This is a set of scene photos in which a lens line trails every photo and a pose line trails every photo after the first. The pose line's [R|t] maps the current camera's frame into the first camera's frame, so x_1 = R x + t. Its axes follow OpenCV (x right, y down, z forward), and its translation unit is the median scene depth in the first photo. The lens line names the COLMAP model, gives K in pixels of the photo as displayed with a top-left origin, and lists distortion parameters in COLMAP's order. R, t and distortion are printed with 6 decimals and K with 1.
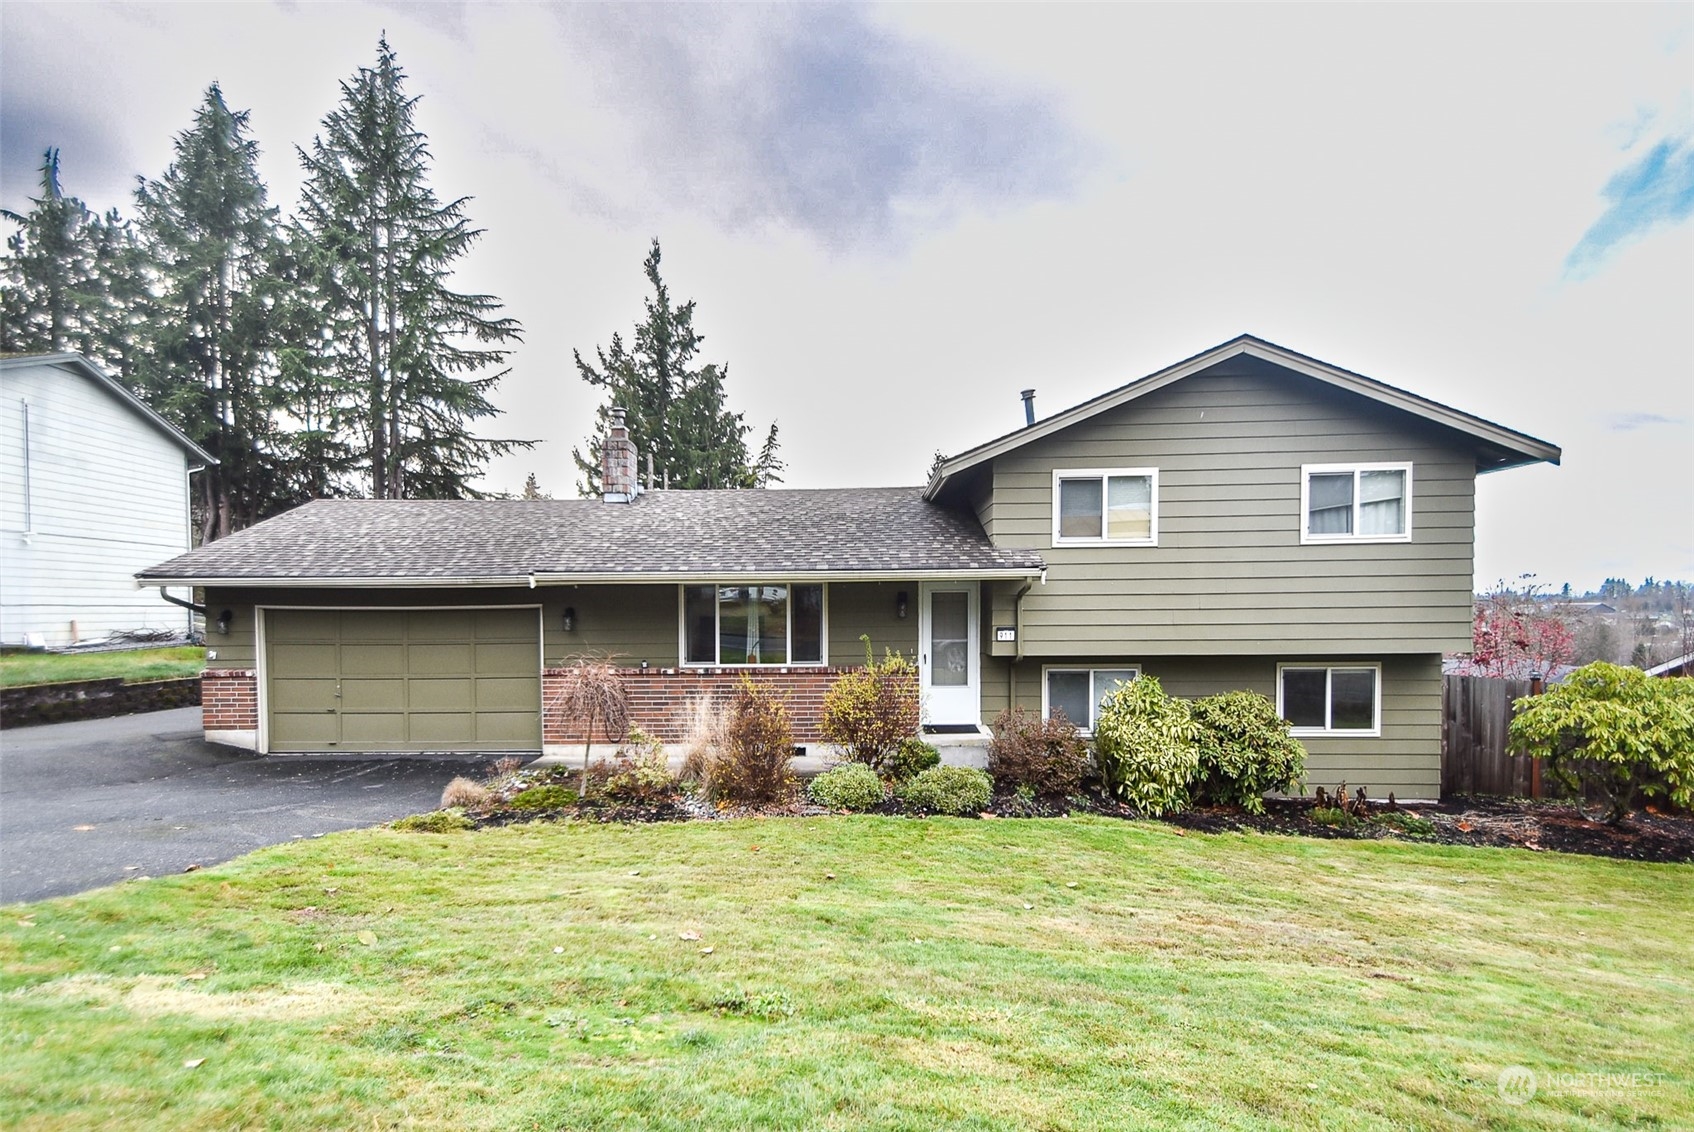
lens RADIAL K [[741.8, 0, 846.2], [0, 741.8, 633.2], [0, 0, 1]] dist [0.017128, -0.000124]
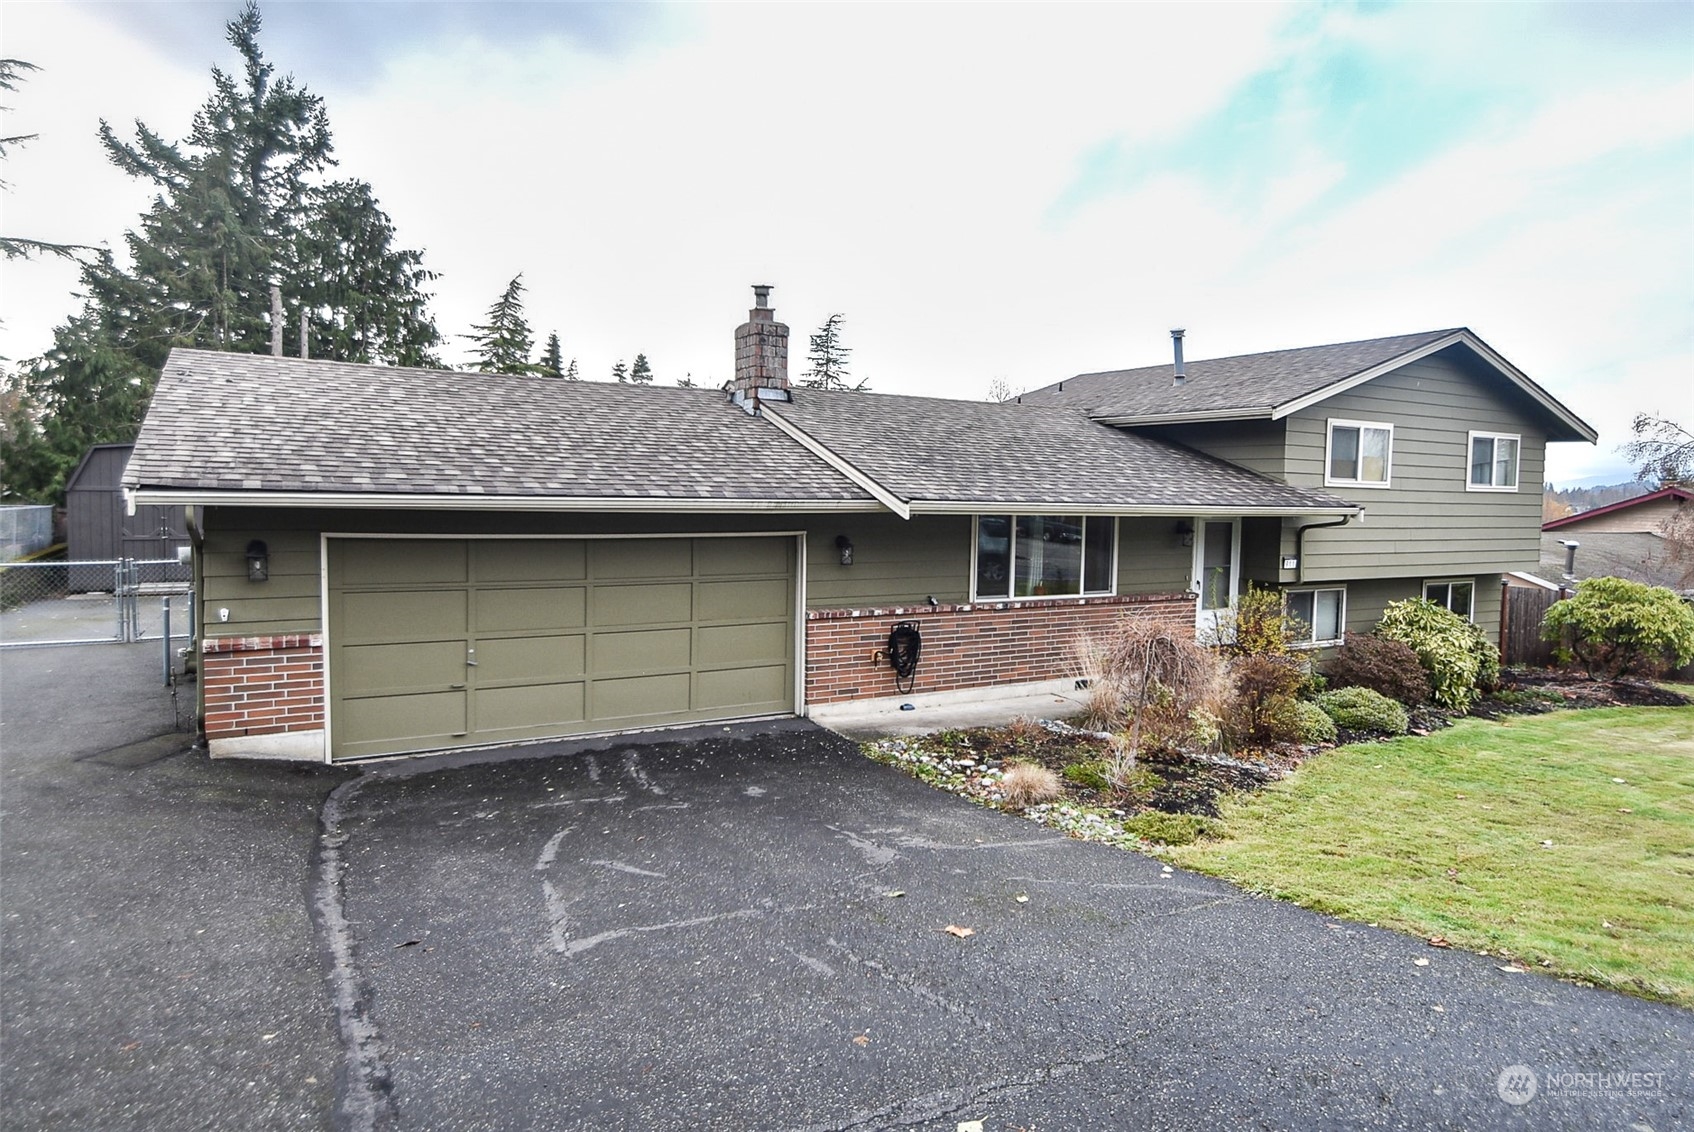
lens RADIAL K [[755.9, 0, 853.1], [0, 755.9, 535.2], [0, 0, 1]] dist [0.001593, -0.000061]
pose [[0.884328, -0.008885, 0.466781, -0.775274], [-0.002281, 0.999725, 0.023350, -0.056267], [-0.466860, -0.021714, 0.884064, 0.262991]]
